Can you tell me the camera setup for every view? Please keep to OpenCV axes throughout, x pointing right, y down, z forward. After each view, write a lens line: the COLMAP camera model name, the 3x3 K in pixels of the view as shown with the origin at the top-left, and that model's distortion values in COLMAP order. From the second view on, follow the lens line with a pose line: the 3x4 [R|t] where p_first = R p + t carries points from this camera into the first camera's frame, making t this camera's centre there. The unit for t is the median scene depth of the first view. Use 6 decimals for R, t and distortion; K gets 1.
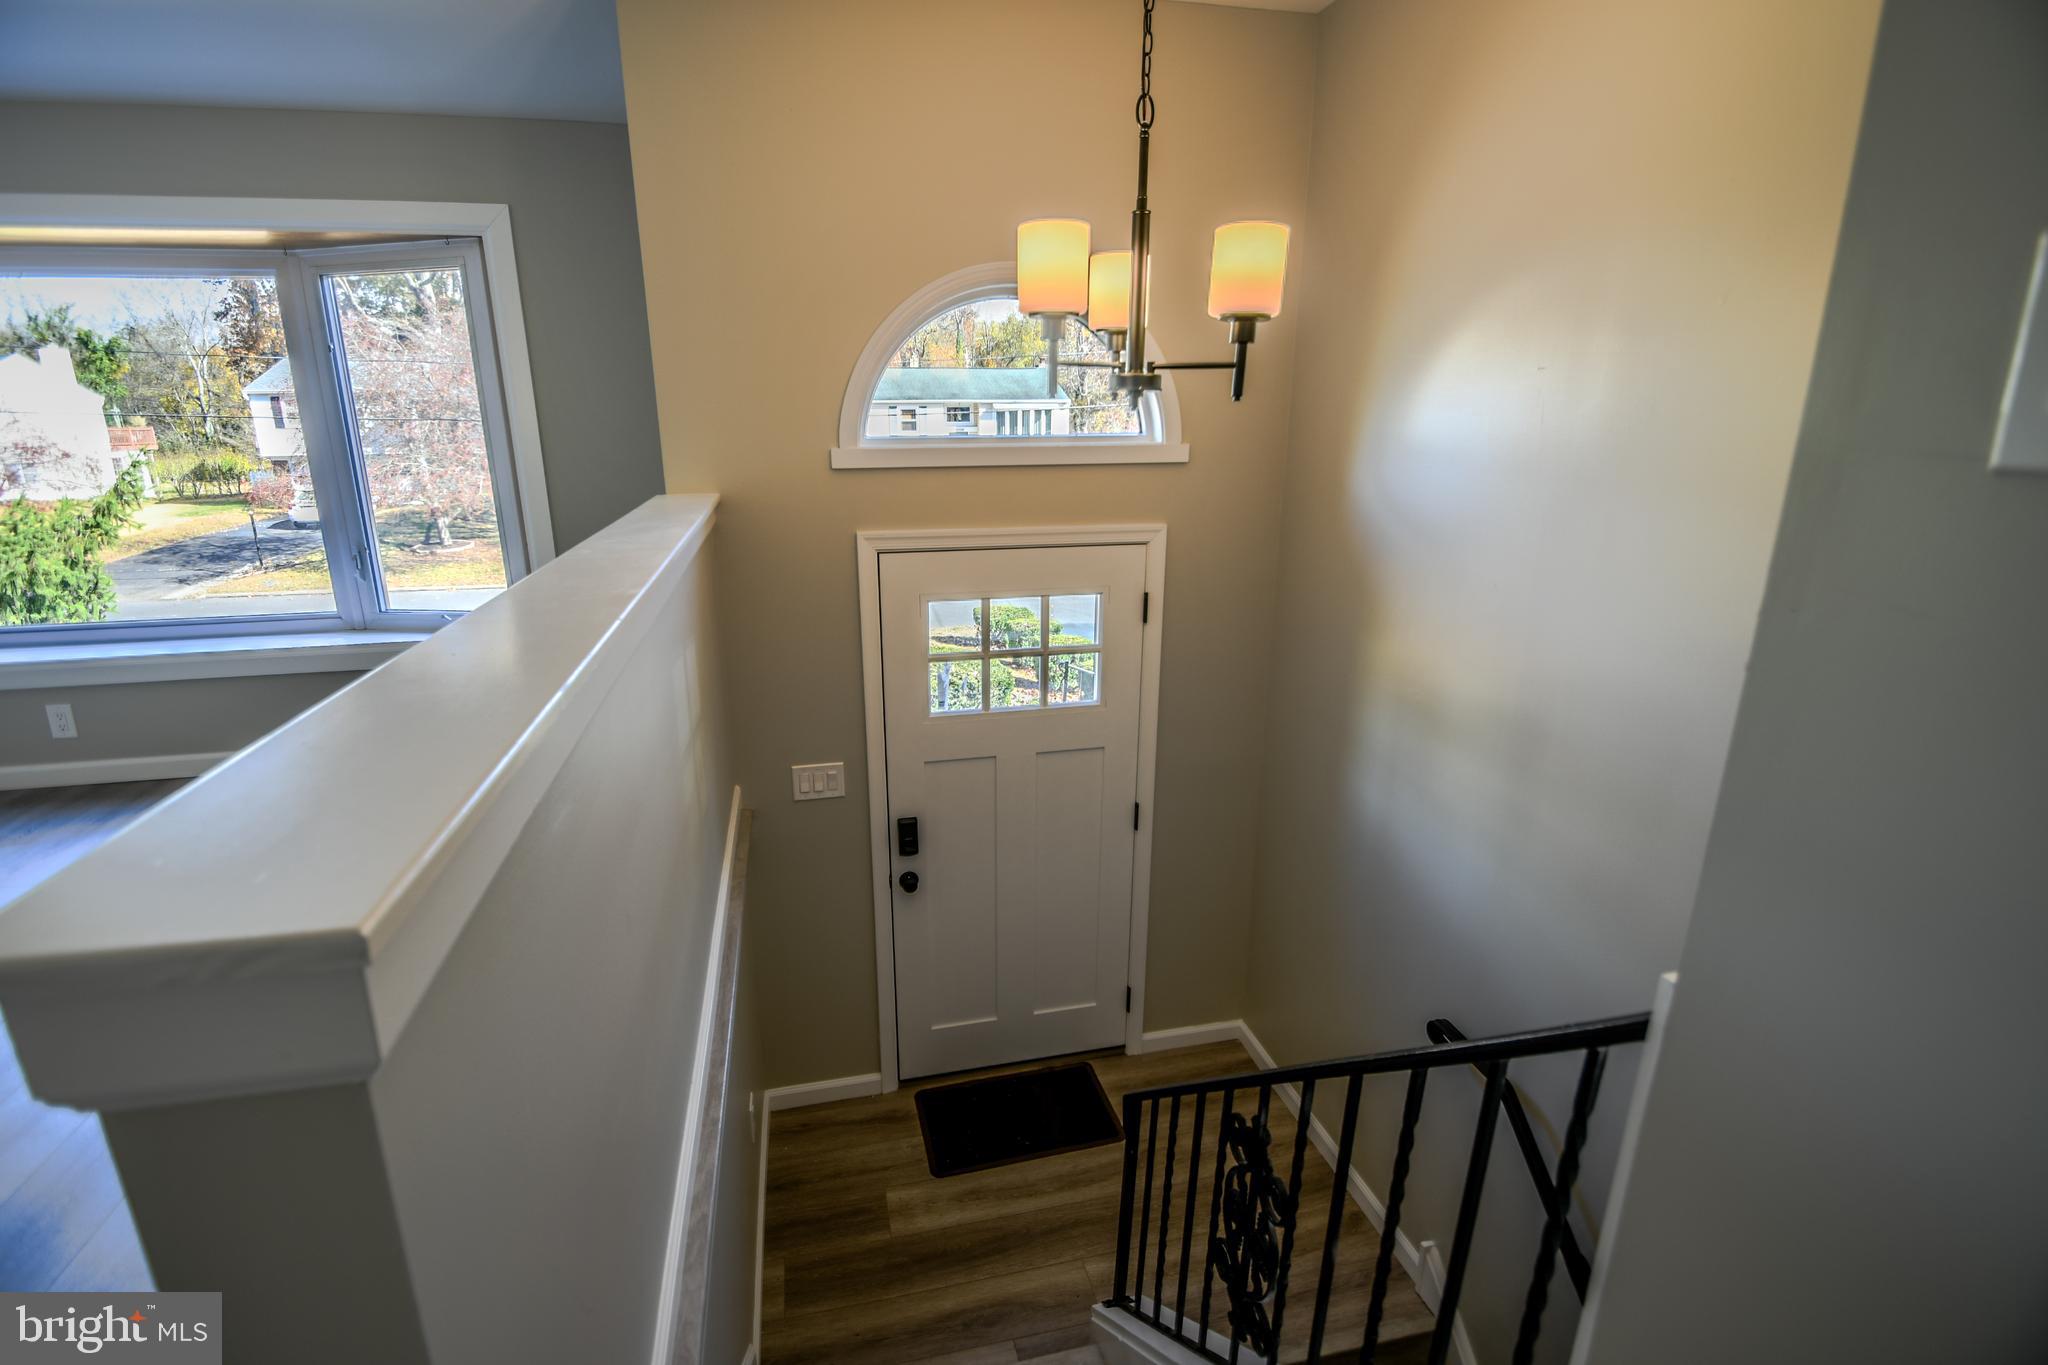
lens RADIAL K [[903.2, 0, 982.6], [0, 903.2, 677.2], [0, 0, 1]] dist [0.001986, -0.000045]
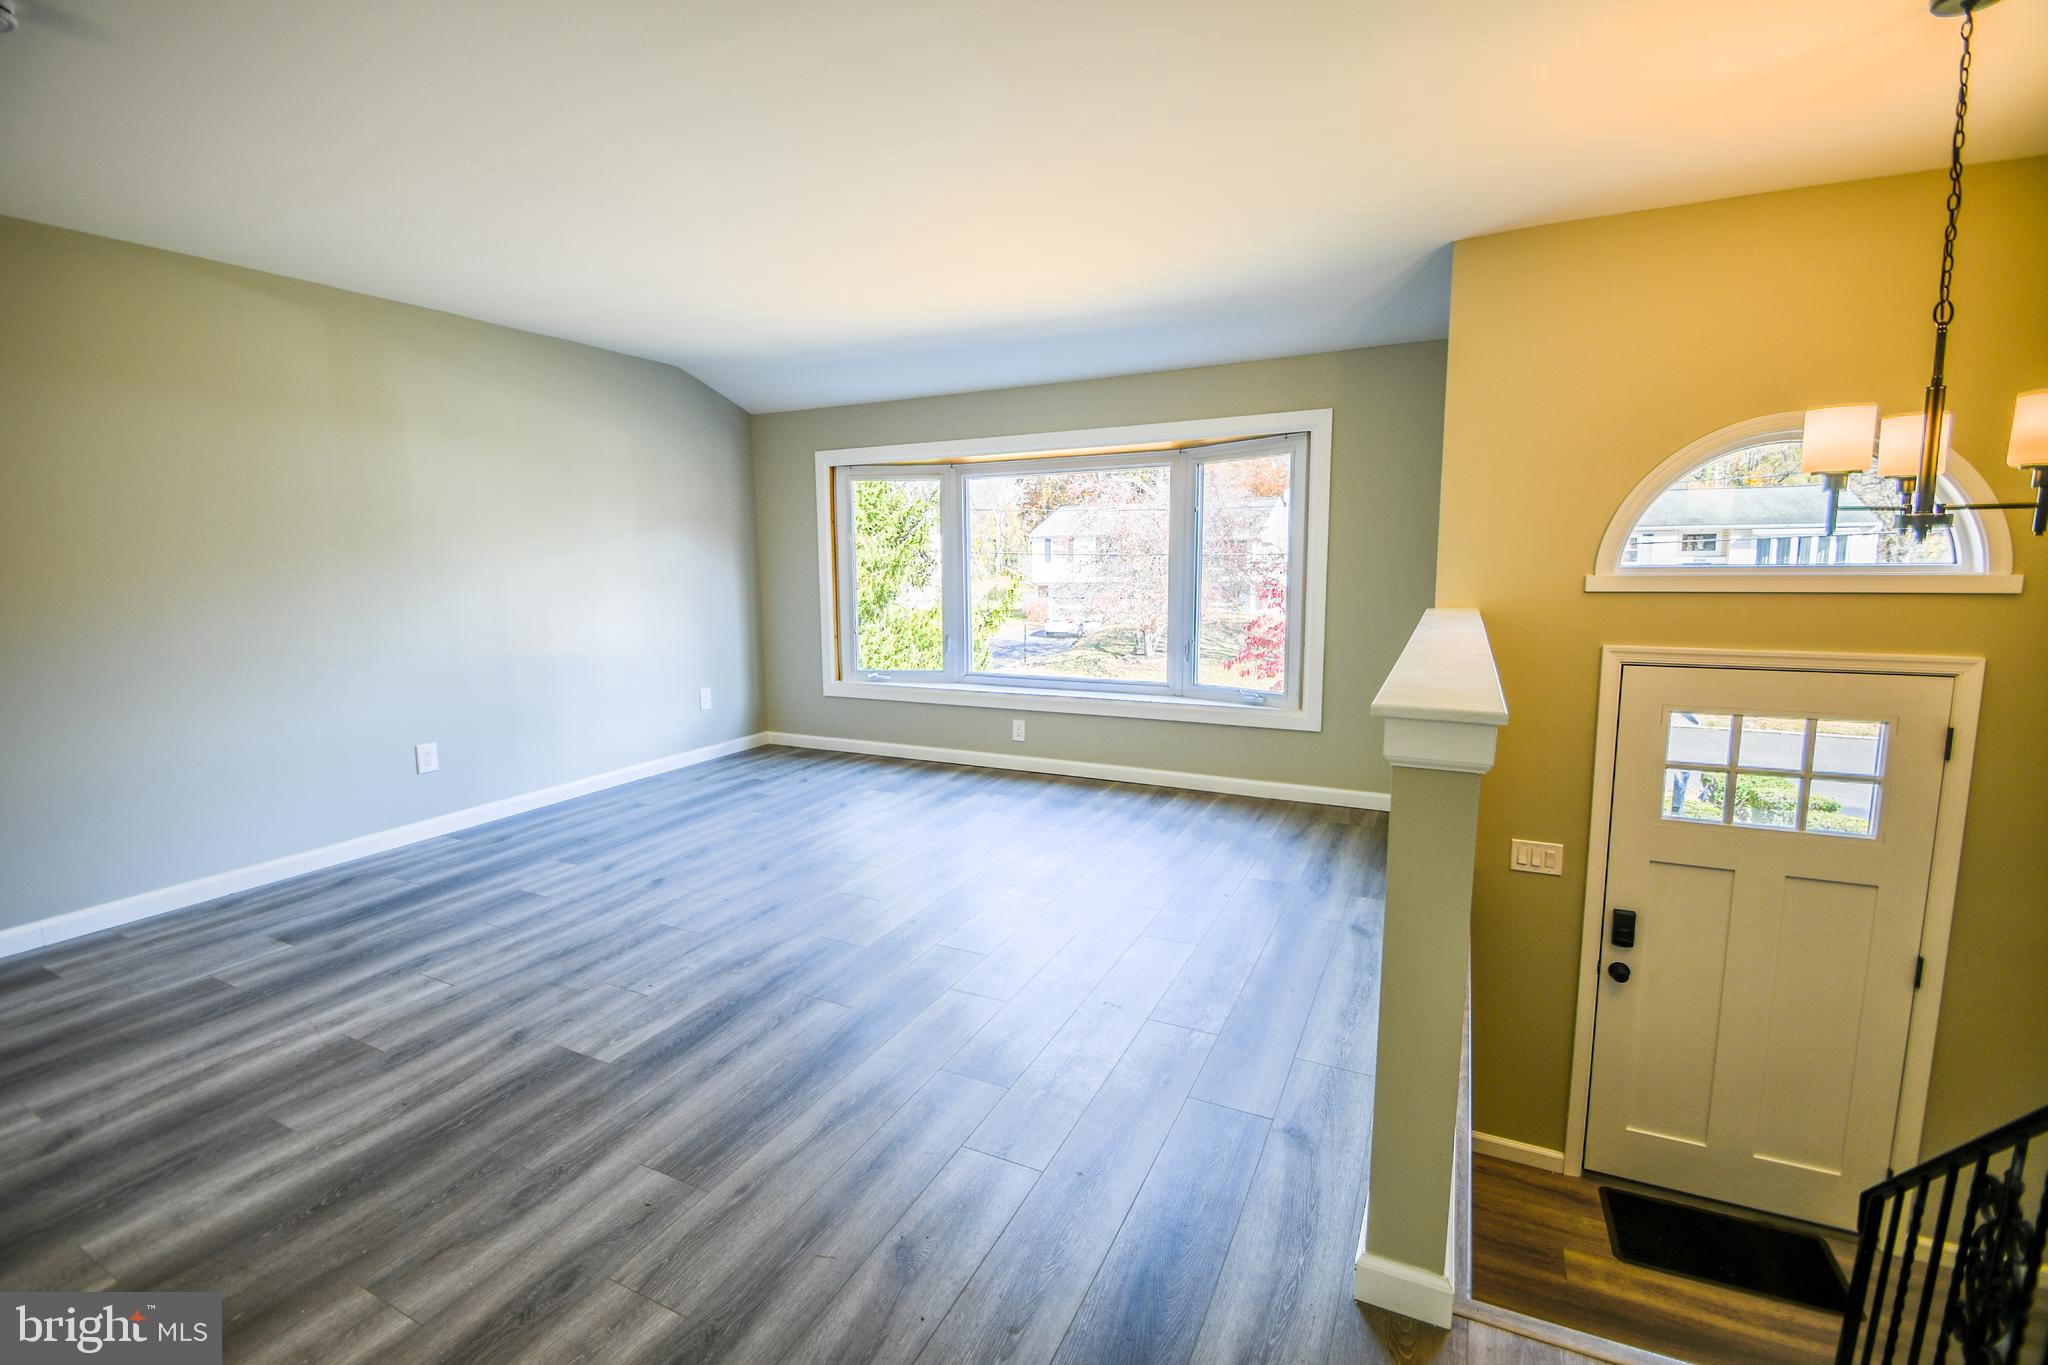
lens RADIAL K [[909.3, 0, 995.6], [0, 909.3, 681.7], [0, 0, 1]] dist [0.000177, -0.008912]
pose [[0.778817, 0.077628, -0.622429, -0.015564], [-0.161268, 0.983736, -0.079097, 0.095860], [0.606166, 0.161980, 0.778669, -0.349014]]
